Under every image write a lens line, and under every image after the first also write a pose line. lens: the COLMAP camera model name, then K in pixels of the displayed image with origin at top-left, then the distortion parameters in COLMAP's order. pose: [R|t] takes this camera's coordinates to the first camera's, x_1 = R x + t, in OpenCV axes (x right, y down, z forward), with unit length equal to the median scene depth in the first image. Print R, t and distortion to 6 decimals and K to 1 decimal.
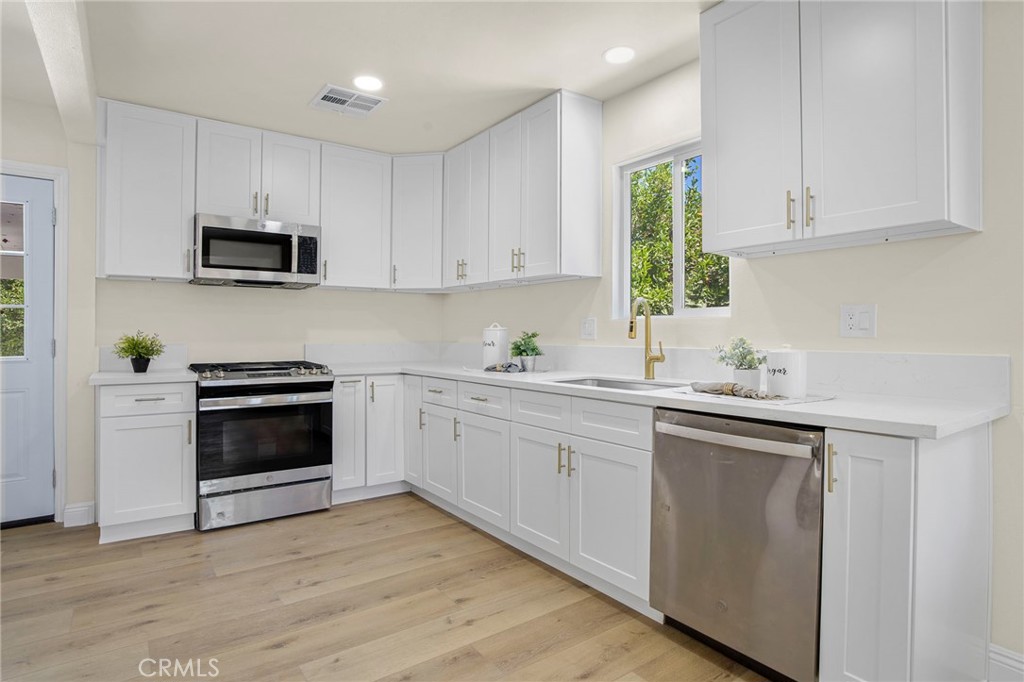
lens RADIAL K [[548.0, 0, 513.2], [0, 548.0, 325.5], [0, 0, 1]] dist [-0.034979, 0.017609]
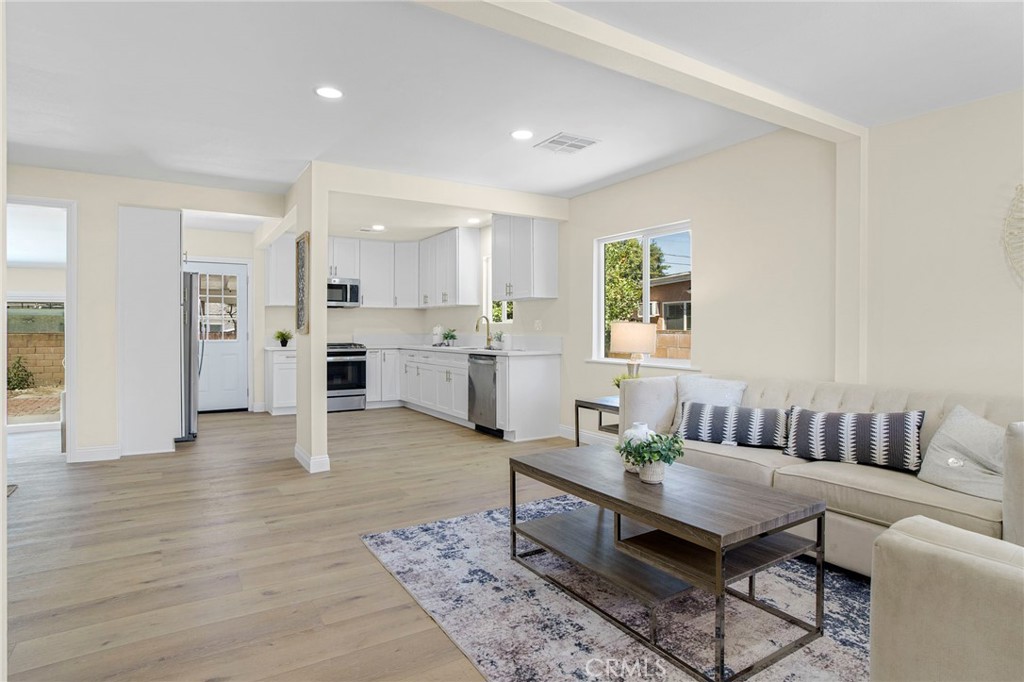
lens RADIAL K [[548.0, 0, 513.2], [0, 548.0, 325.5], [0, 0, 1]] dist [-0.034979, 0.017609]
pose [[0.997740, -0.002124, -0.067163, 0.438182], [0.002642, 0.999967, 0.007618, -0.018797], [0.067145, -0.007778, 0.997713, -1.237927]]
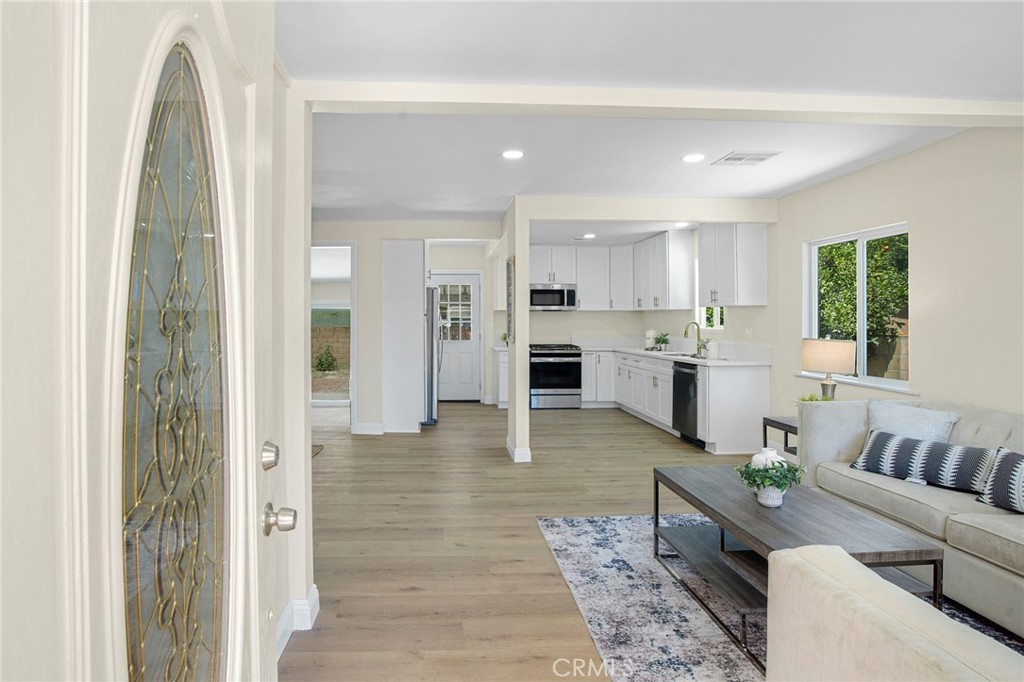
lens RADIAL K [[580.8, 0, 465.4], [0, 580.8, 317.3], [0, 0, 1]] dist [-0.054814, 0.019984]
pose [[0.835535, -0.003052, -0.549429, 0.648598], [0.009003, 0.999926, 0.008137, -0.079311], [0.549363, -0.011745, 0.835501, -1.405954]]
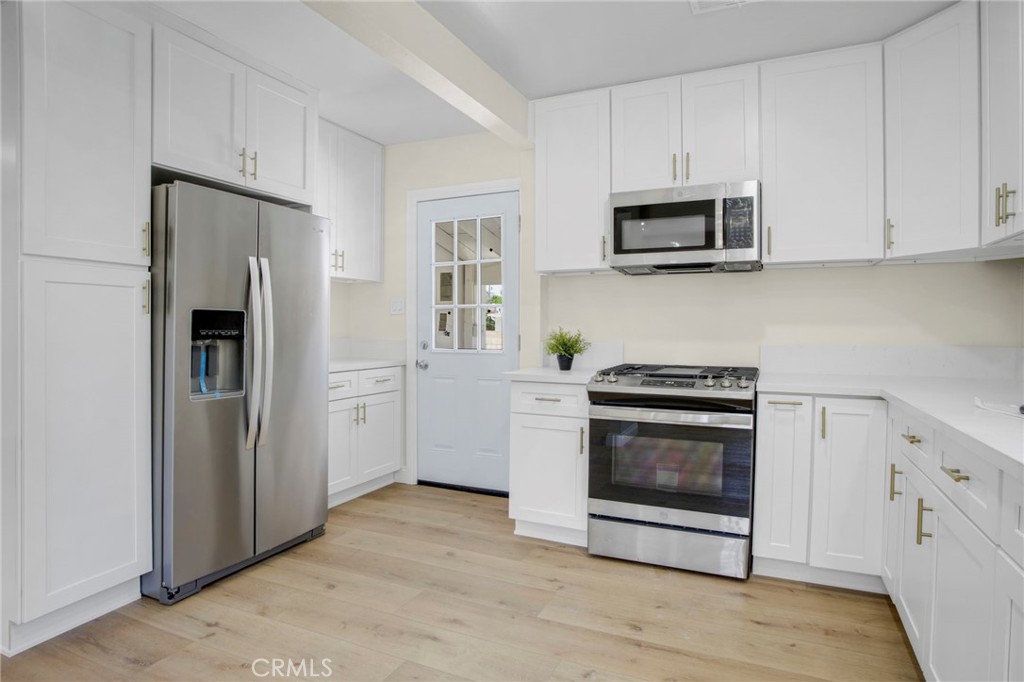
lens RADIAL K [[568.9, 0, 512.0], [0, 568.9, 341.0], [0, 0, 1]] dist [-0.043347, 0.000746]
pose [[0.492832, 0.020133, -0.869892, 0.144760], [0.010755, 0.999515, 0.029226, 0.003687], [0.870058, -0.023759, 0.492376, 0.406890]]
